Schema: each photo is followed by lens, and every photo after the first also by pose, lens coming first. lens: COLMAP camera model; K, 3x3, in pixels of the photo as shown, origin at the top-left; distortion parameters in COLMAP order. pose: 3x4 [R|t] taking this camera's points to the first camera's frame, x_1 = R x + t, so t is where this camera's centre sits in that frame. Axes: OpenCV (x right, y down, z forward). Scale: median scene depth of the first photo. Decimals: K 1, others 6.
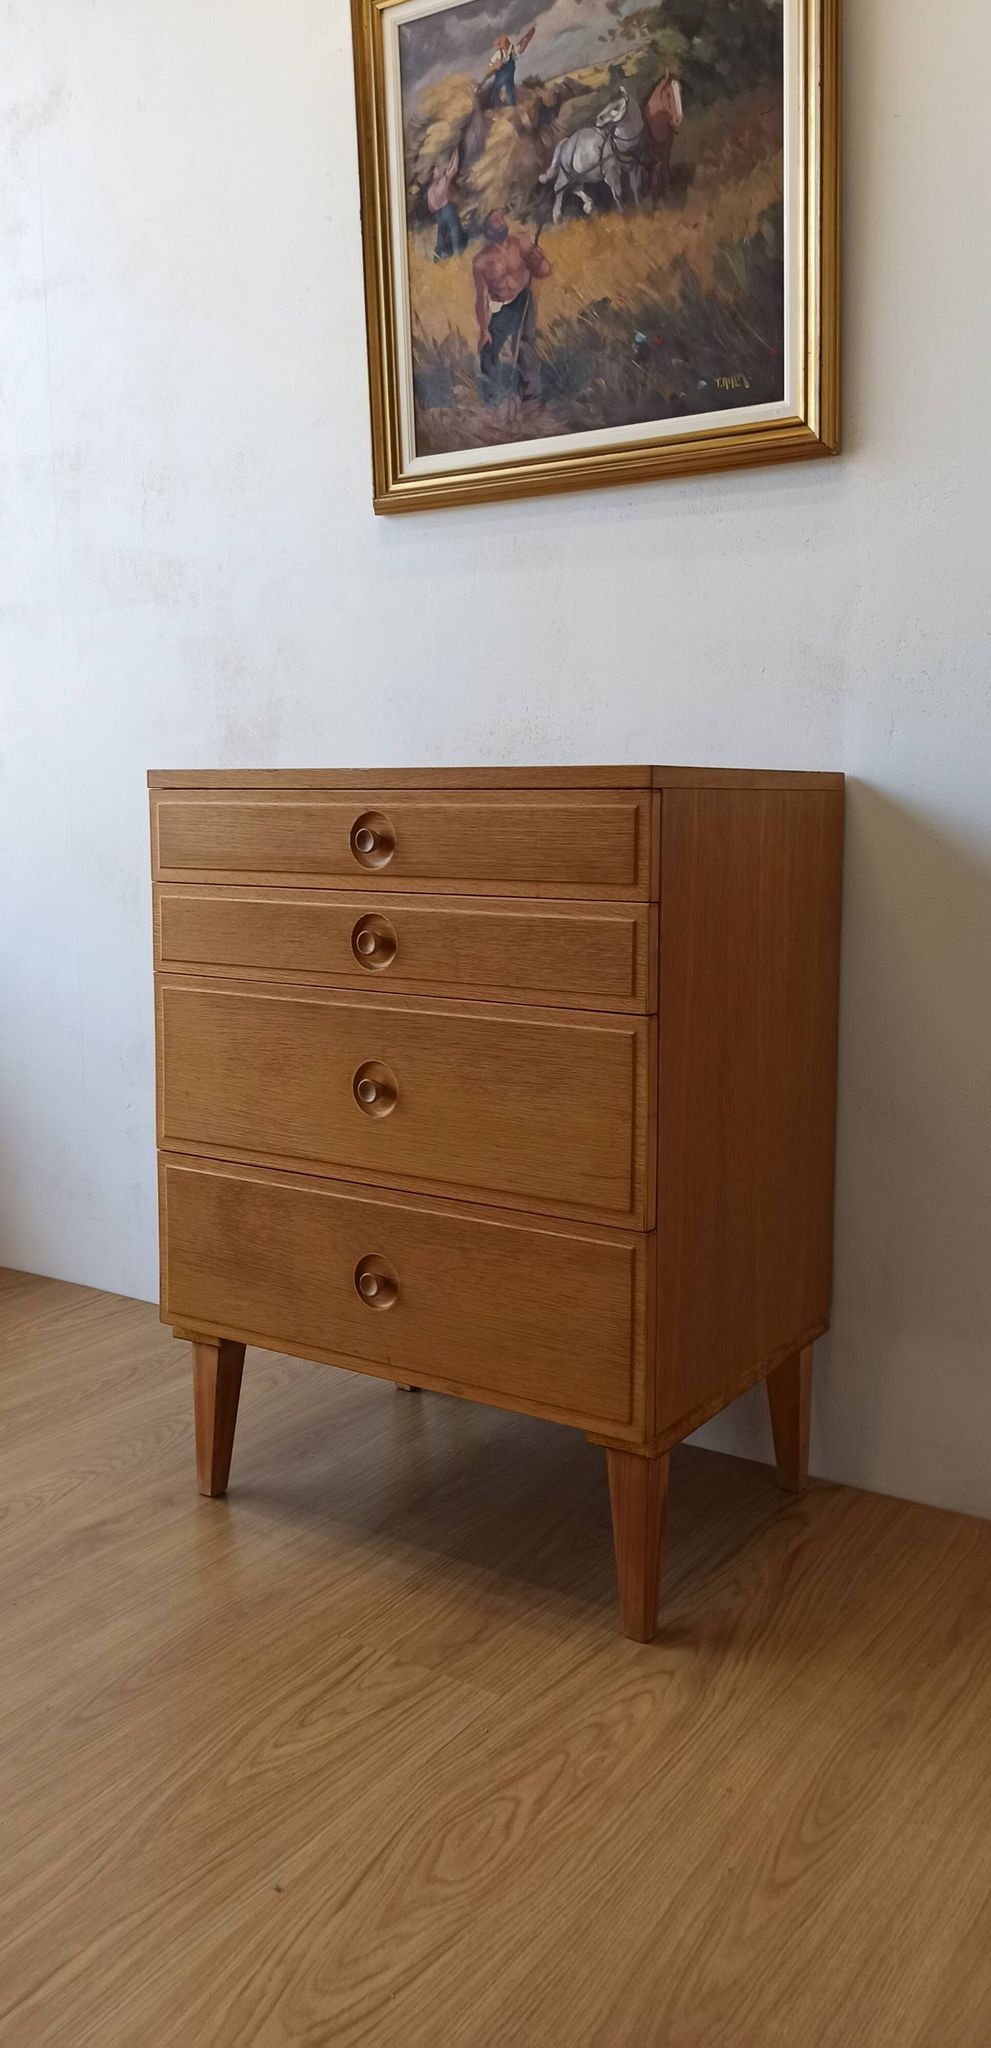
lens RADIAL K [[1587.1, 0, 480.4], [0, 1587.1, 974.7], [0, 0, 1]] dist [0.056047, -0.074876]
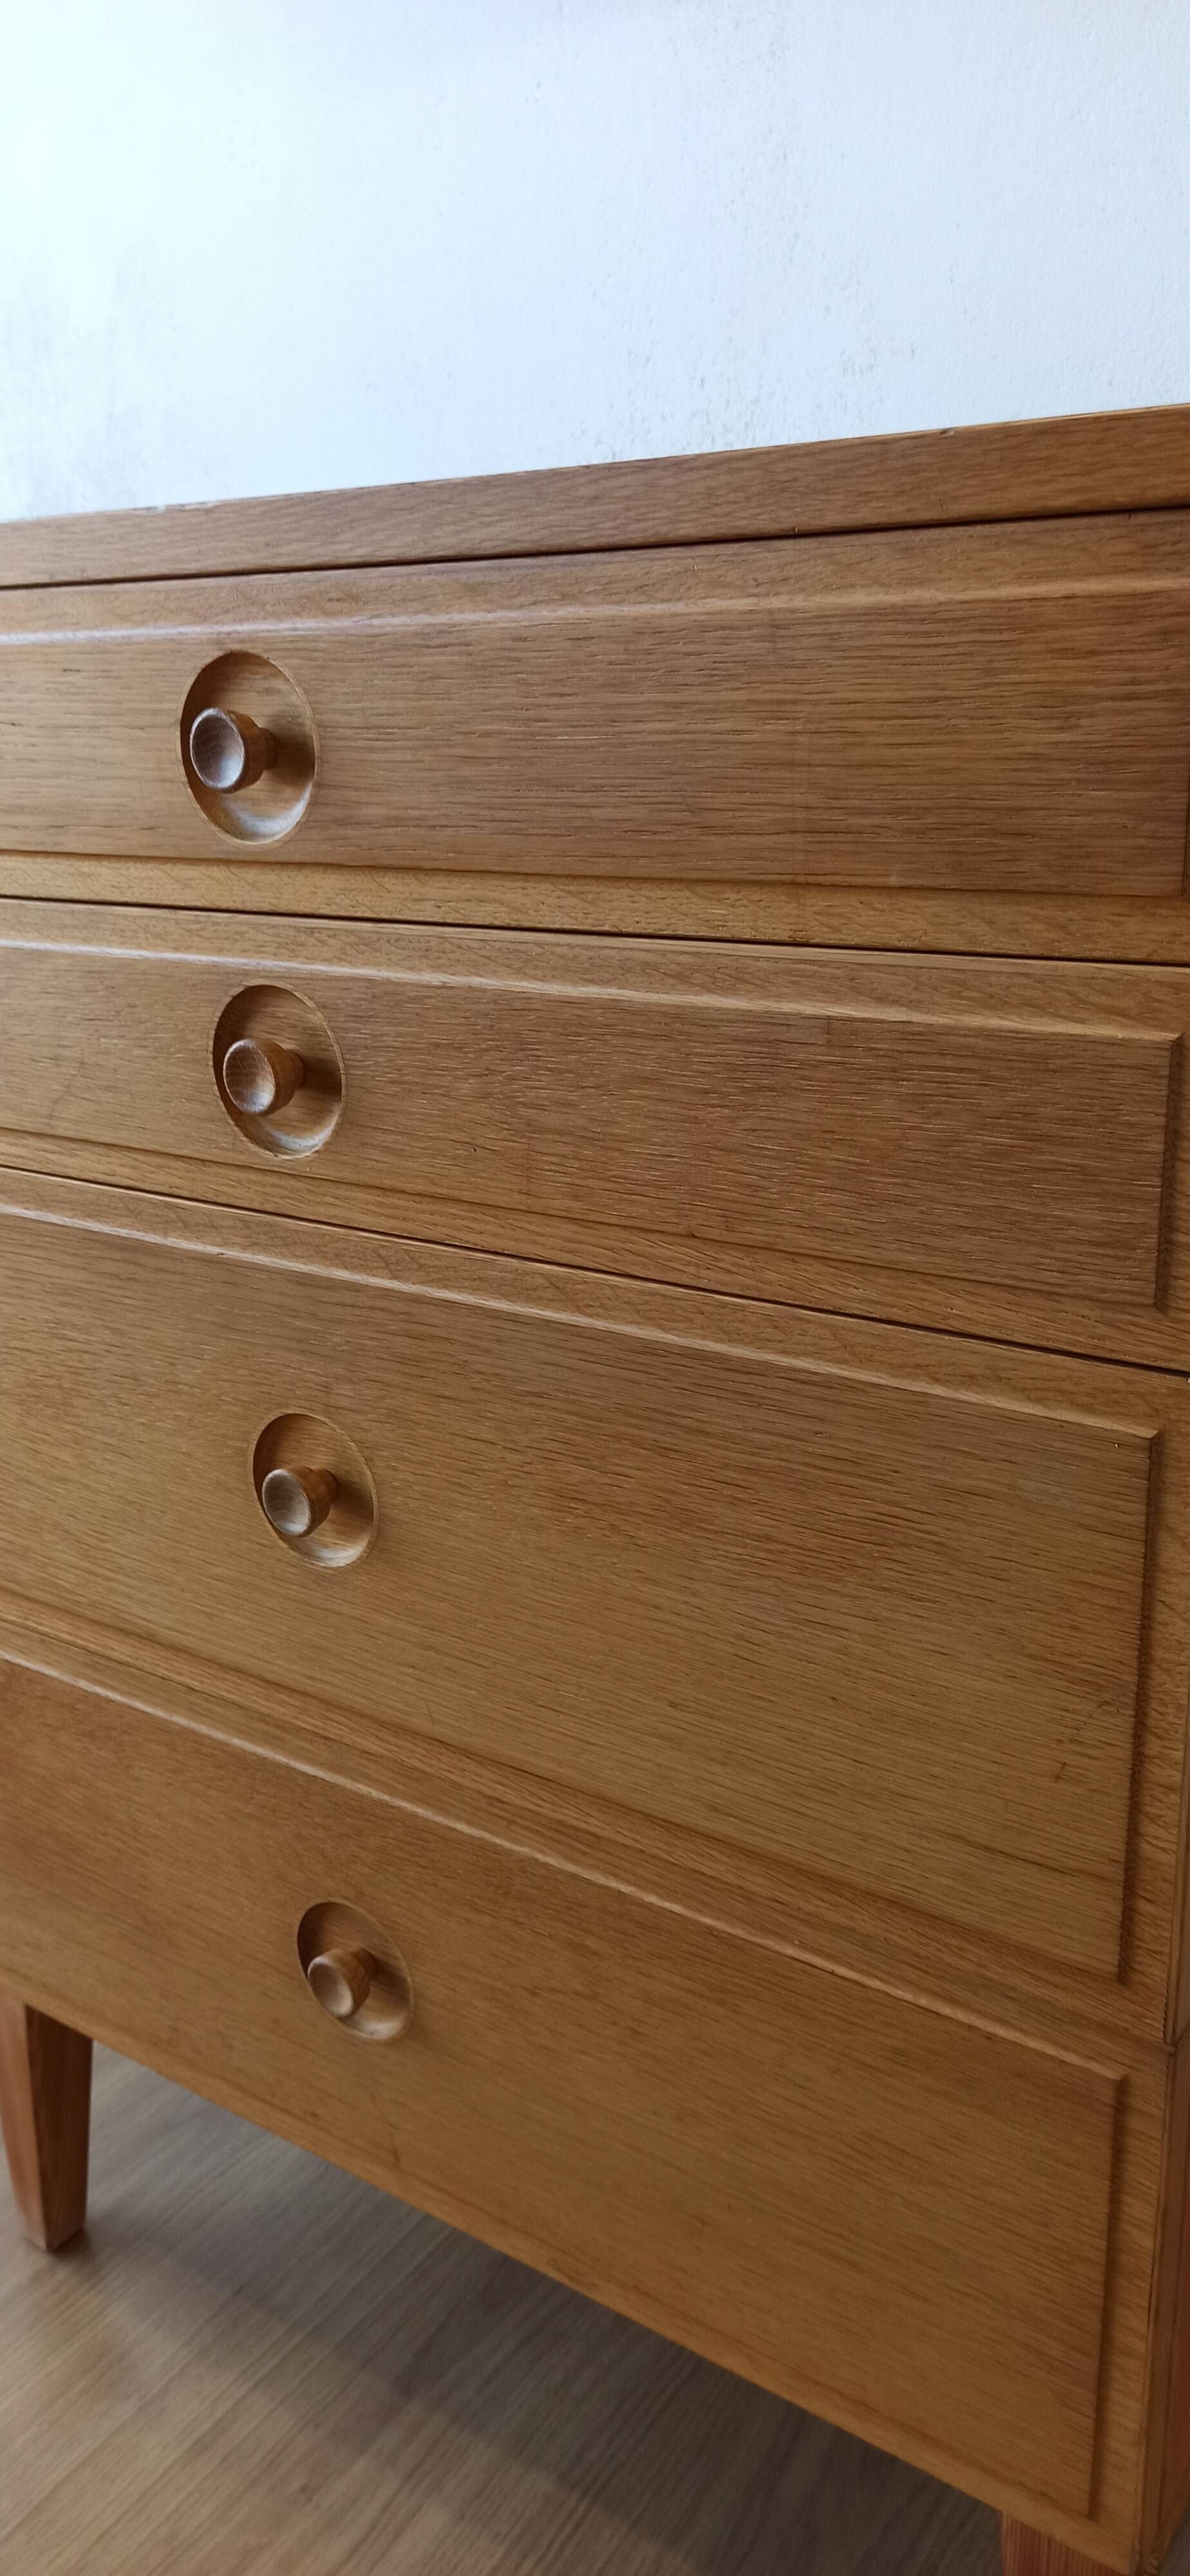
lens RADIAL K [[1905.5, 0, 585.7], [0, 1905.5, 1285.7], [0, 0, 1]] dist [0.051039, -0.064053]
pose [[0.999399, -0.030398, -0.016680, 0.001598], [0.033154, 0.978613, 0.203018, -0.049773], [0.010152, -0.203449, 0.979033, 0.546642]]
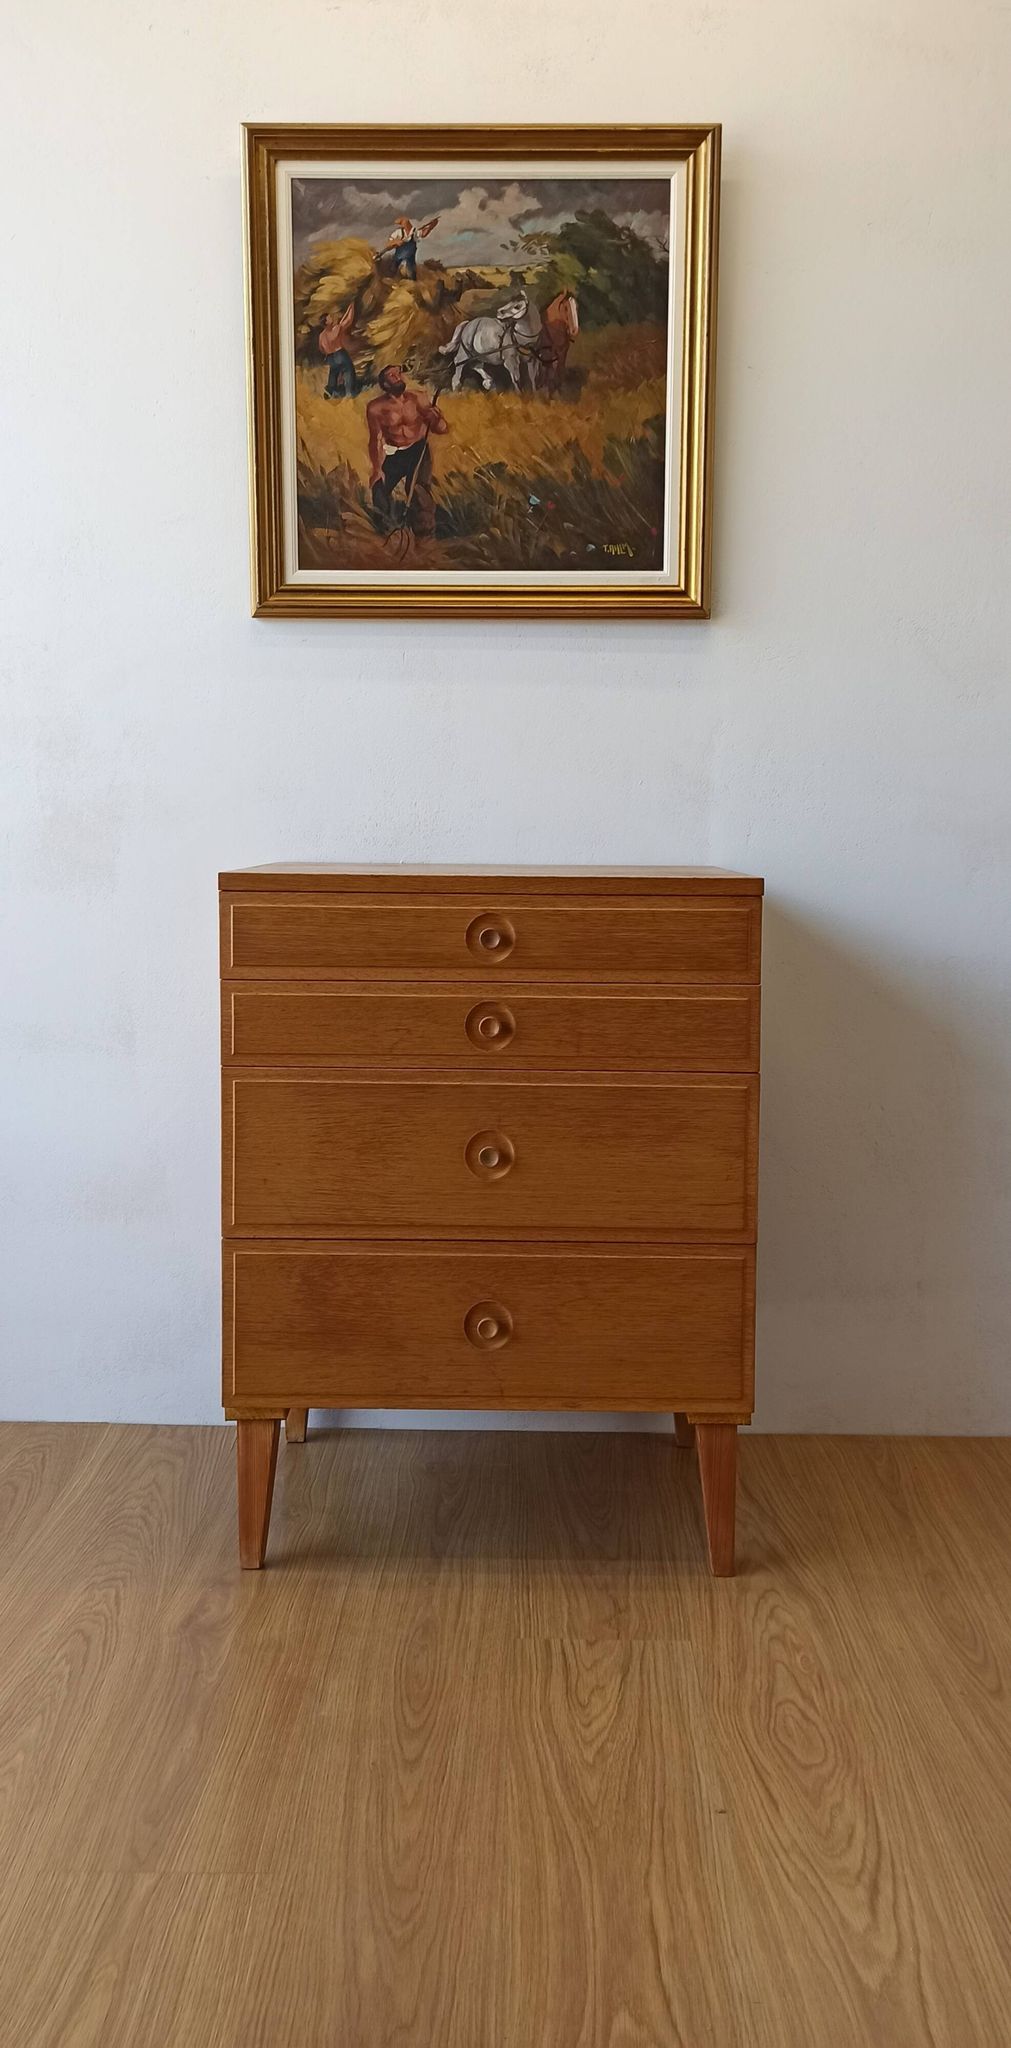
lens RADIAL K [[1626.9, 0, 495.2], [0, 1626.9, 956.5], [0, 0, 1]] dist [0.046447, -0.045990]
pose [[0.836223, -0.040508, 0.546892, -0.633250], [0.053368, 0.998546, -0.007641, -0.055610], [-0.545787, 0.035576, 0.837168, 0.014167]]
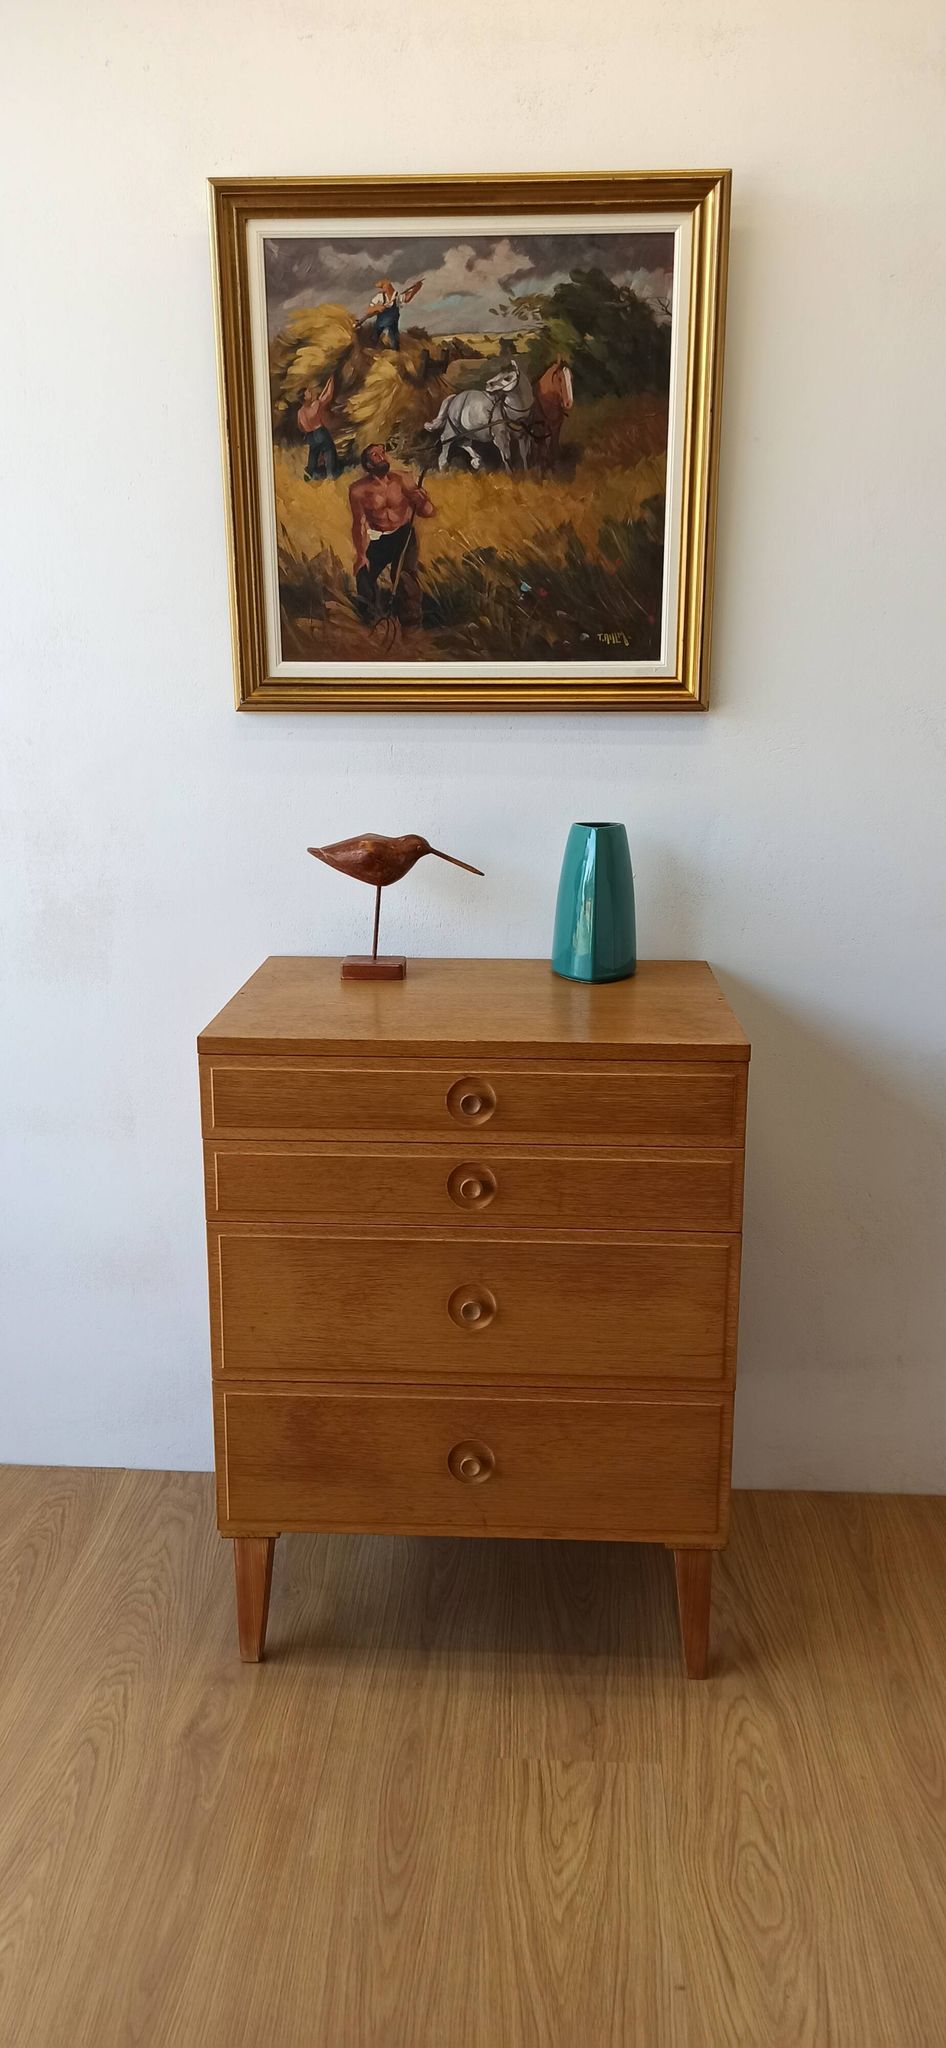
lens RADIAL K [[1515.0, 0, 462.4], [0, 1515.0, 1028.1], [0, 0, 1]] dist [0.051039, -0.064053]
pose [[0.856763, -0.124229, 0.500524, -0.545605], [0.056205, 0.987264, 0.148828, -0.266636], [-0.512638, -0.099378, 0.852834, 0.075162]]
